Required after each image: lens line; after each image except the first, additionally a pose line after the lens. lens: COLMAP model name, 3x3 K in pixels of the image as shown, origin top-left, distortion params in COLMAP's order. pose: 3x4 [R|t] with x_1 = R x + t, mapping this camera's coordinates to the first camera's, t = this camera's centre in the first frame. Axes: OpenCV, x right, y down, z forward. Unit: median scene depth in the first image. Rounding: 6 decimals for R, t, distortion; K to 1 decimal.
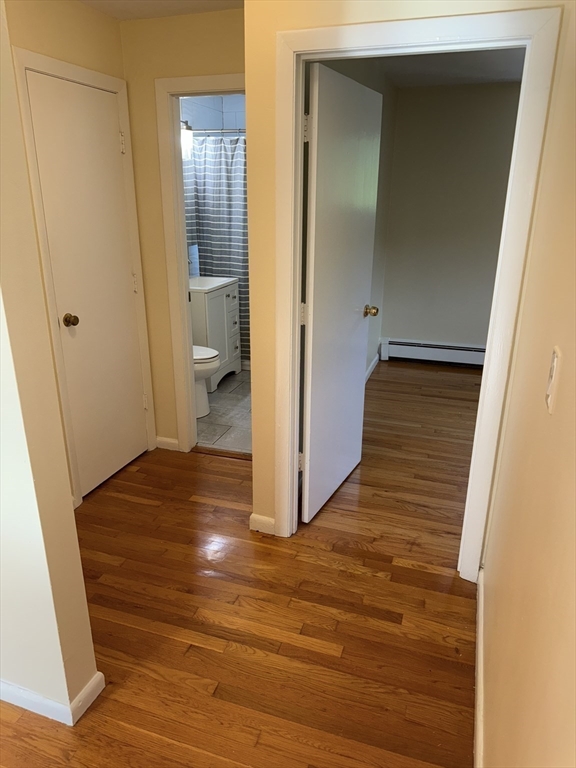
lens RADIAL K [[538.2, 0, 289.7], [0, 538.2, 382.5], [0, 0, 1]] dist [0.079045, -0.090353]
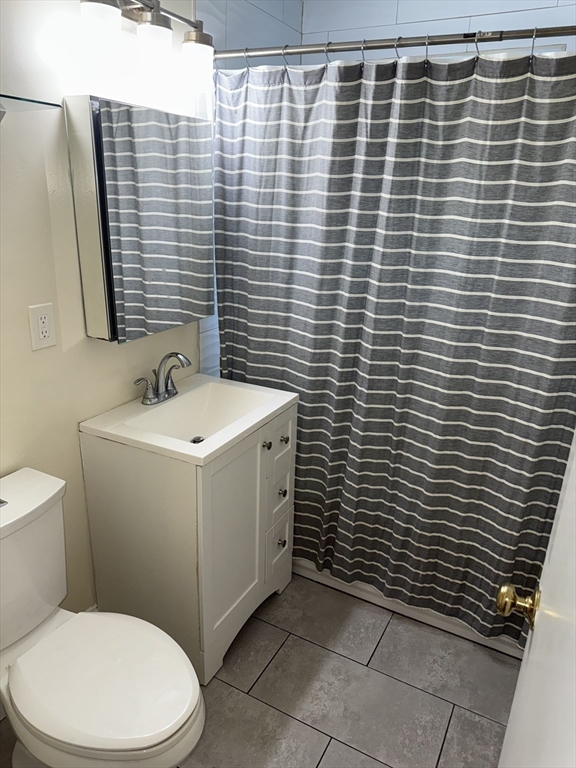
lens RADIAL K [[538.2, 0, 287.8], [0, 538.2, 386.9], [0, 0, 1]] dist [0.079045, -0.090353]
pose [[0.984128, 0.084568, -0.156014, -0.036799], [-0.084717, 0.996389, 0.005704, -0.205401], [0.155933, 0.007604, 0.987738, 0.576563]]
